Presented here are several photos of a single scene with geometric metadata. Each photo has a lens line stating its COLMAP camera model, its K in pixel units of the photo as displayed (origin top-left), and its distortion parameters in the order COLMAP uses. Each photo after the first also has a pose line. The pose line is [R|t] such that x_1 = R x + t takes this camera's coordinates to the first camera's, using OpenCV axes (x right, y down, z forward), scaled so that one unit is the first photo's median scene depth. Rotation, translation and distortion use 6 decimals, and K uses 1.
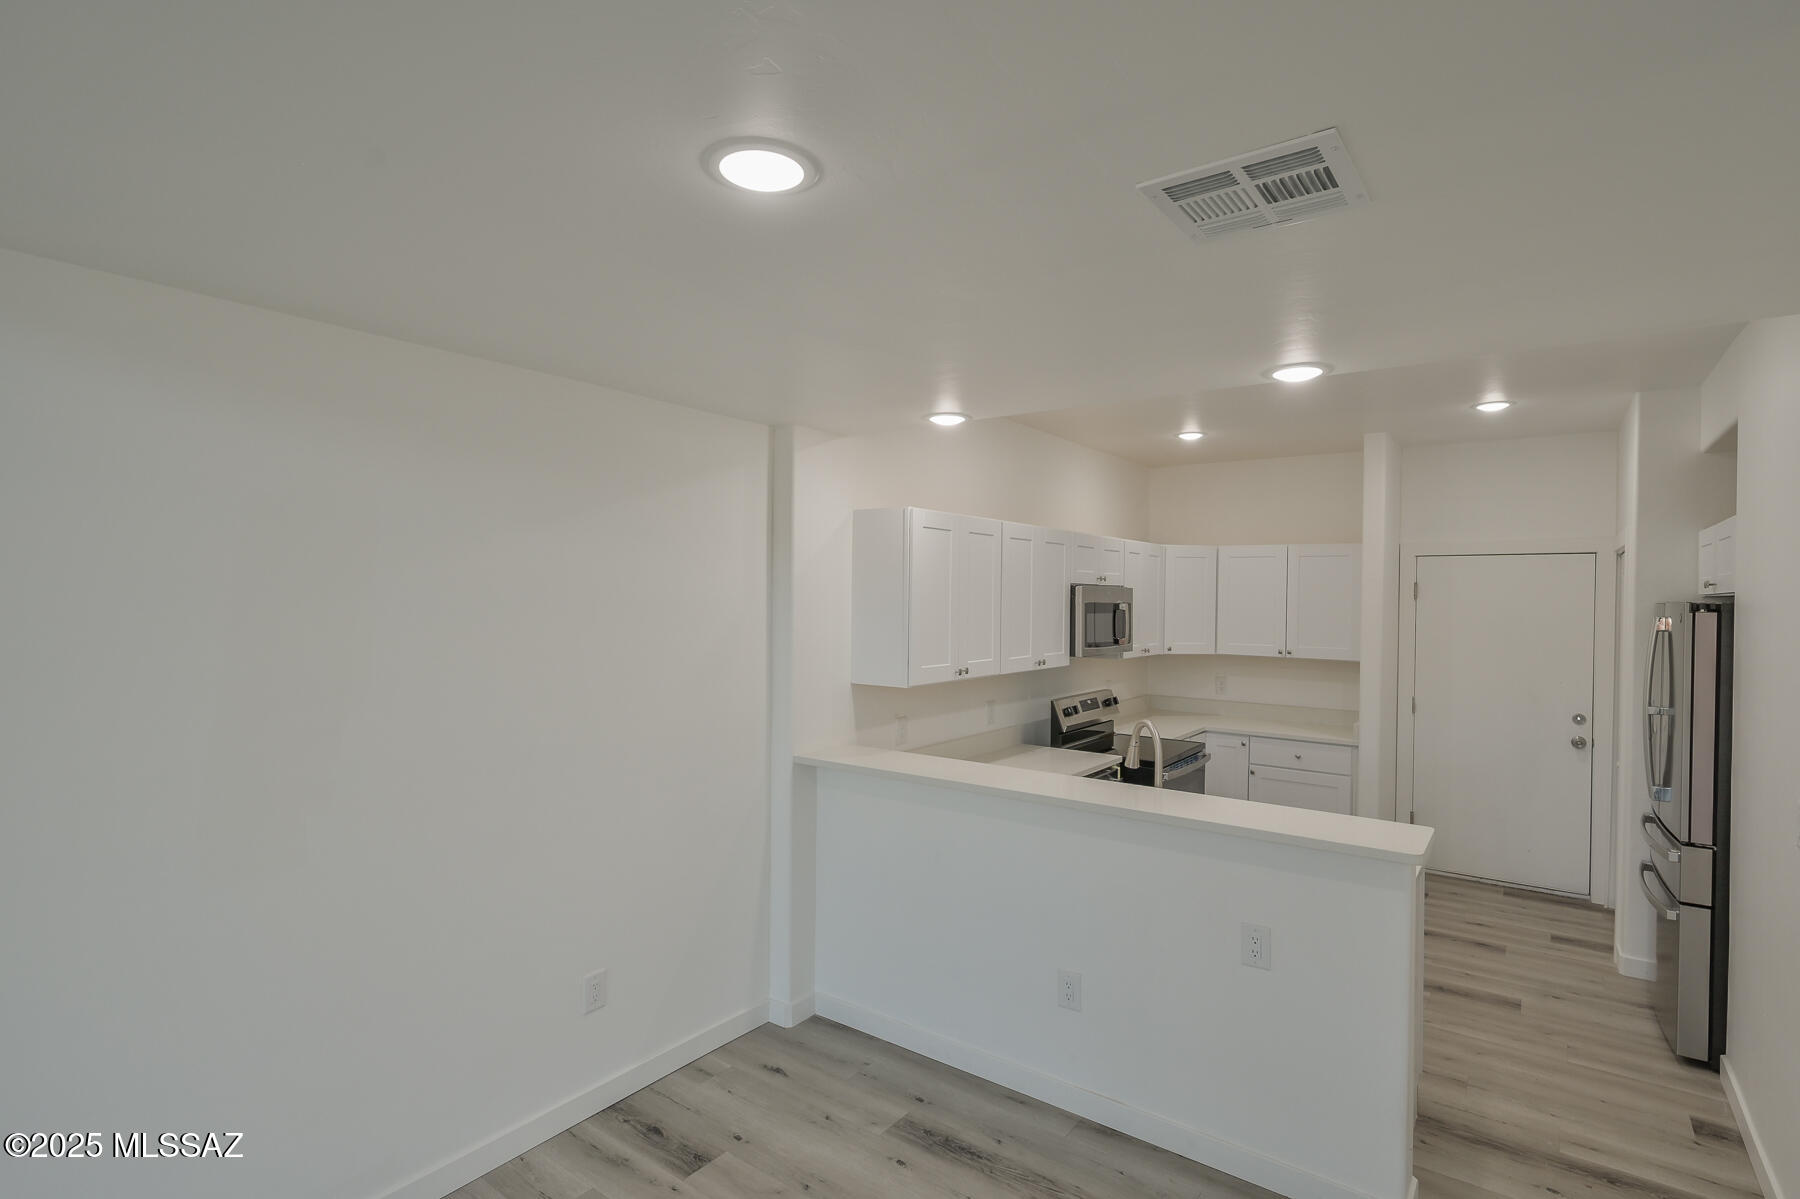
lens RADIAL K [[878.8, 0, 898.8], [0, 878.8, 600.3], [0, 0, 1]] dist [0.000110, 0.001617]
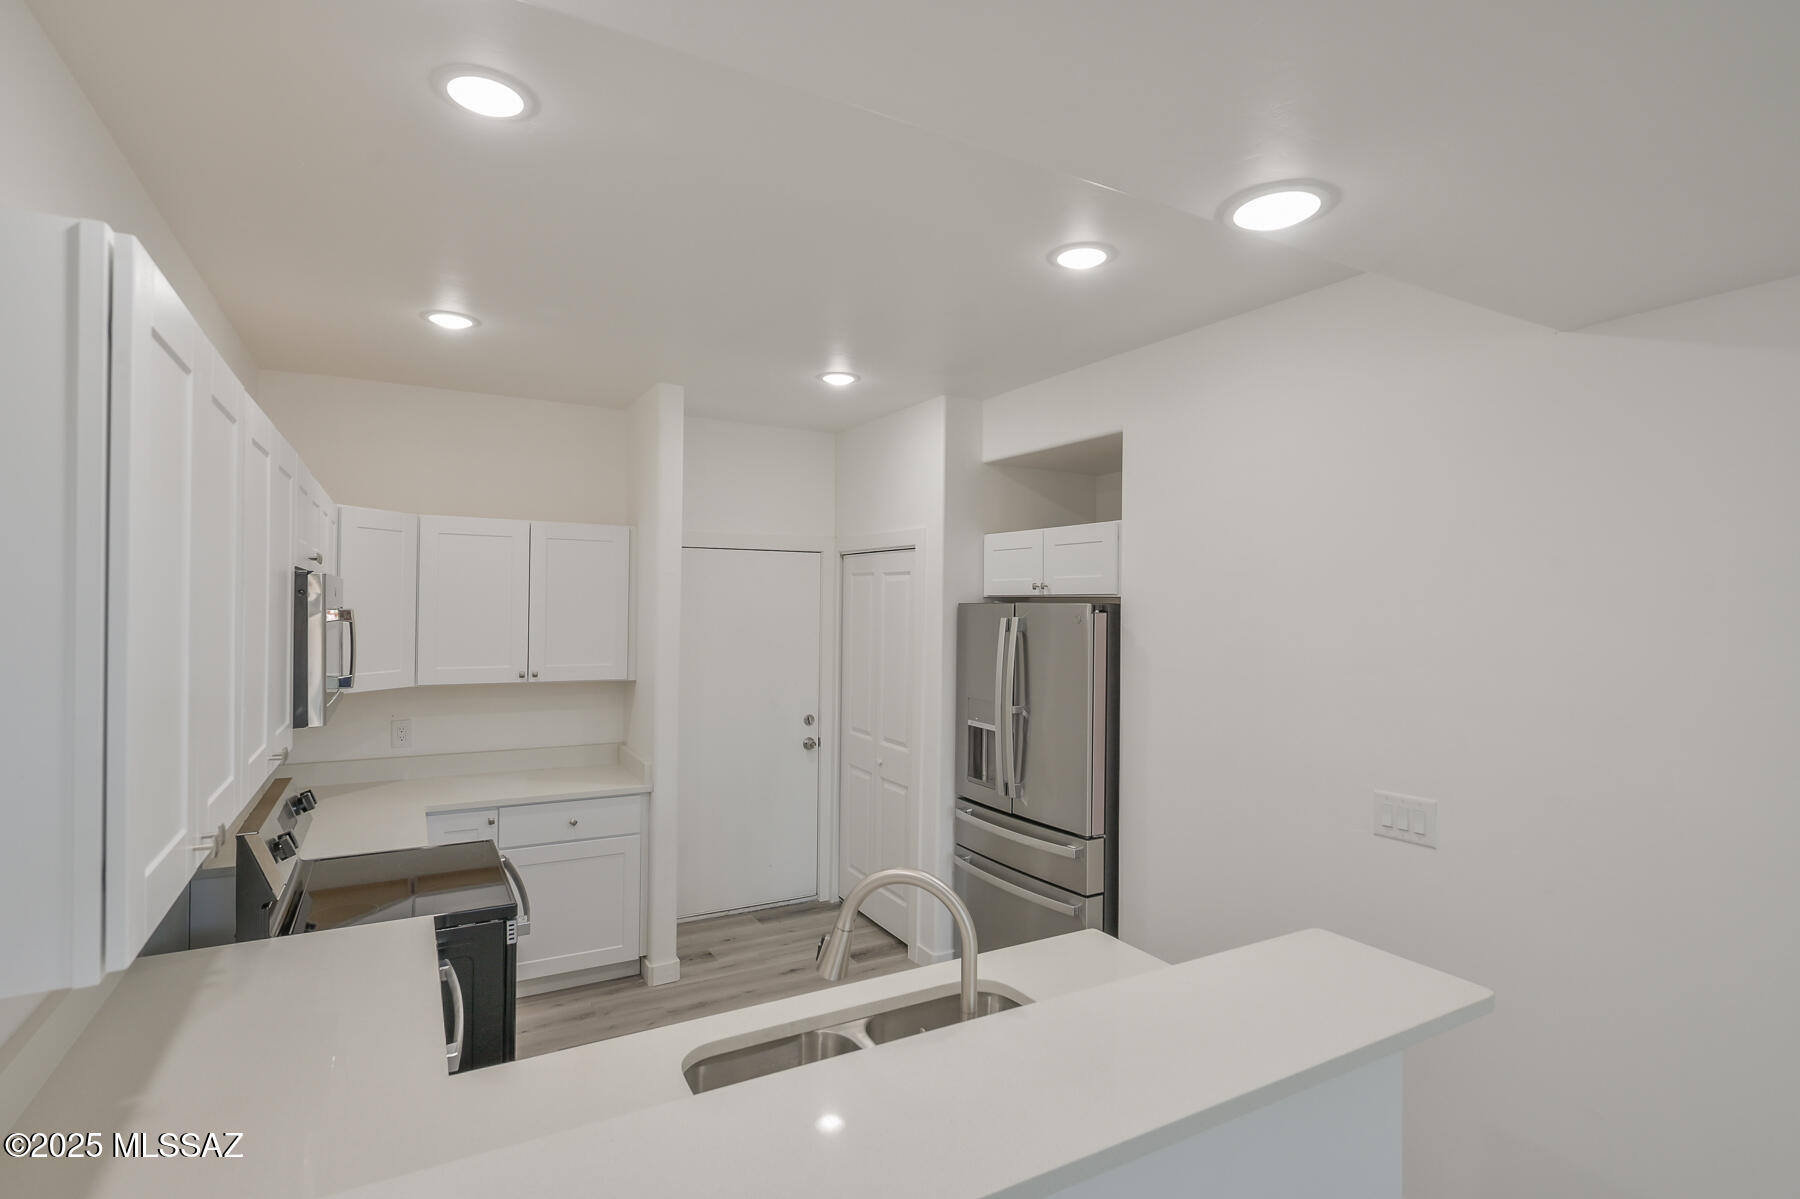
lens RADIAL K [[878.8, 0, 898.5], [0, 878.8, 600.8], [0, 0, 1]] dist [0.000110, 0.001617]
pose [[0.409646, -0.004733, 0.912232, -0.086898], [-0.001509, 0.999982, 0.005866, -0.004607], [-0.912243, -0.003780, 0.409631, 0.516994]]
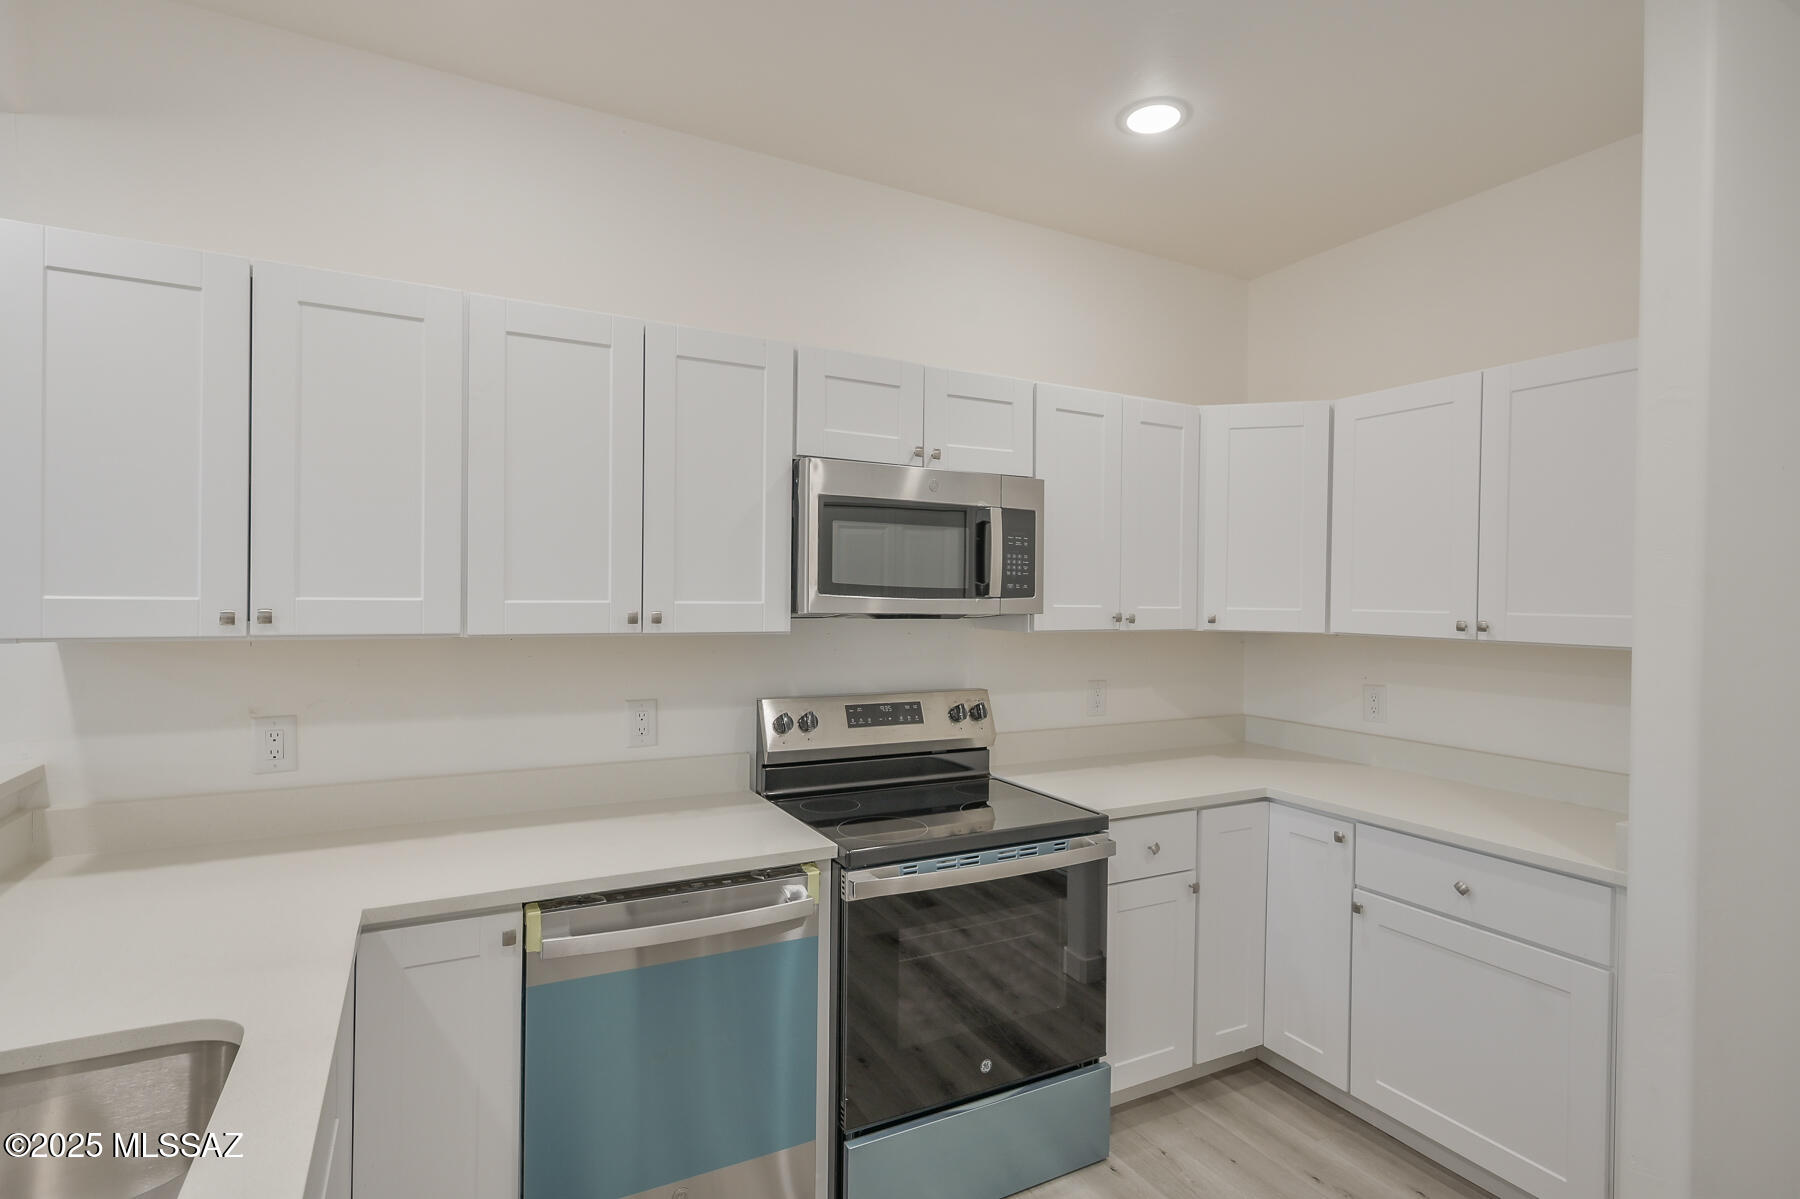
lens RADIAL K [[878.8, 0, 897.6], [0, 878.8, 599.5], [0, 0, 1]] dist [0.000110, 0.001617]
pose [[0.902958, 0.001242, -0.429726, 0.430009], [-0.004365, 0.999971, -0.006281, 0.057750], [0.429706, 0.007548, 0.902937, 0.585901]]
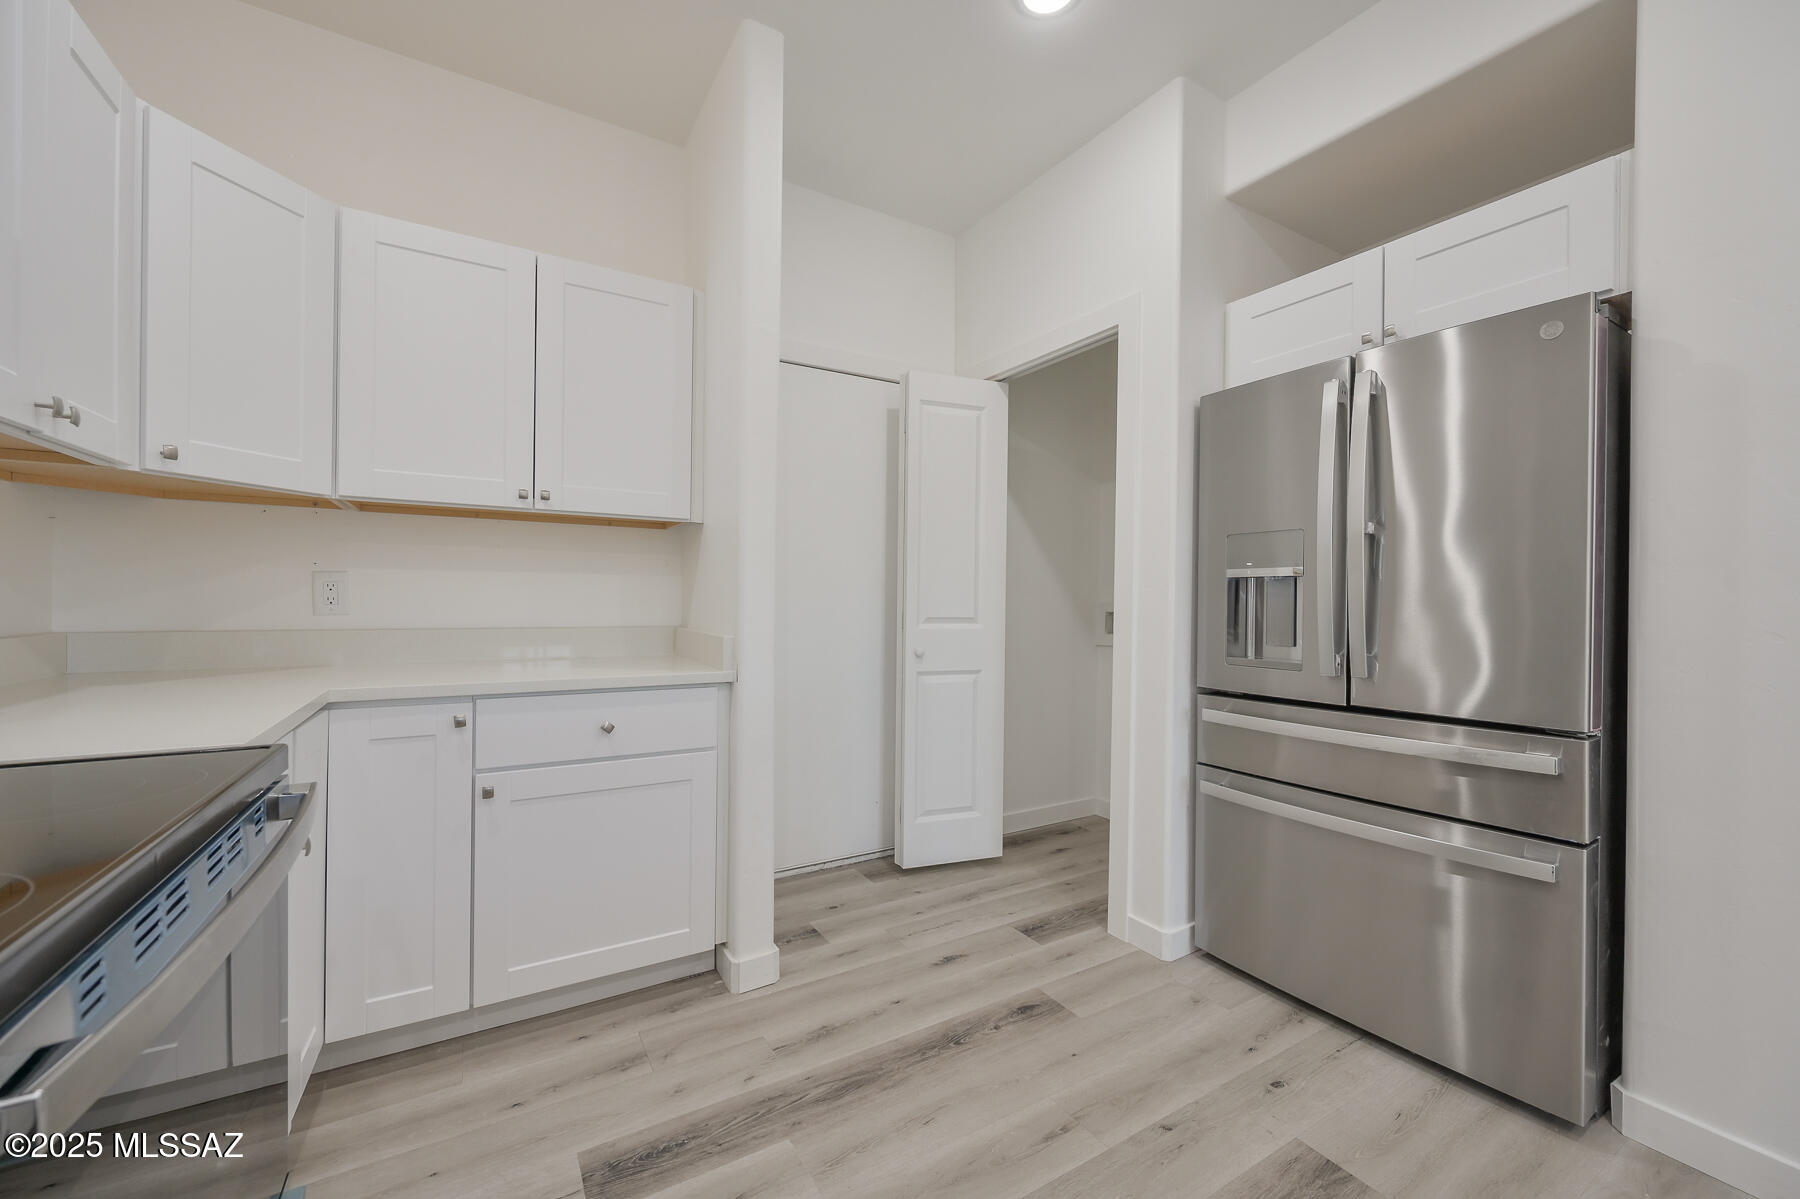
lens RADIAL K [[706.9, 0, 894.9], [0, 706.9, 603.2], [0, 0, 1]] dist [-0.002768, 0.000596]
pose [[0.383465, -0.012605, 0.923469, 0.214112], [-0.001031, 0.999900, 0.014077, 0.123558], [-0.923555, -0.006350, 0.383414, 0.810722]]
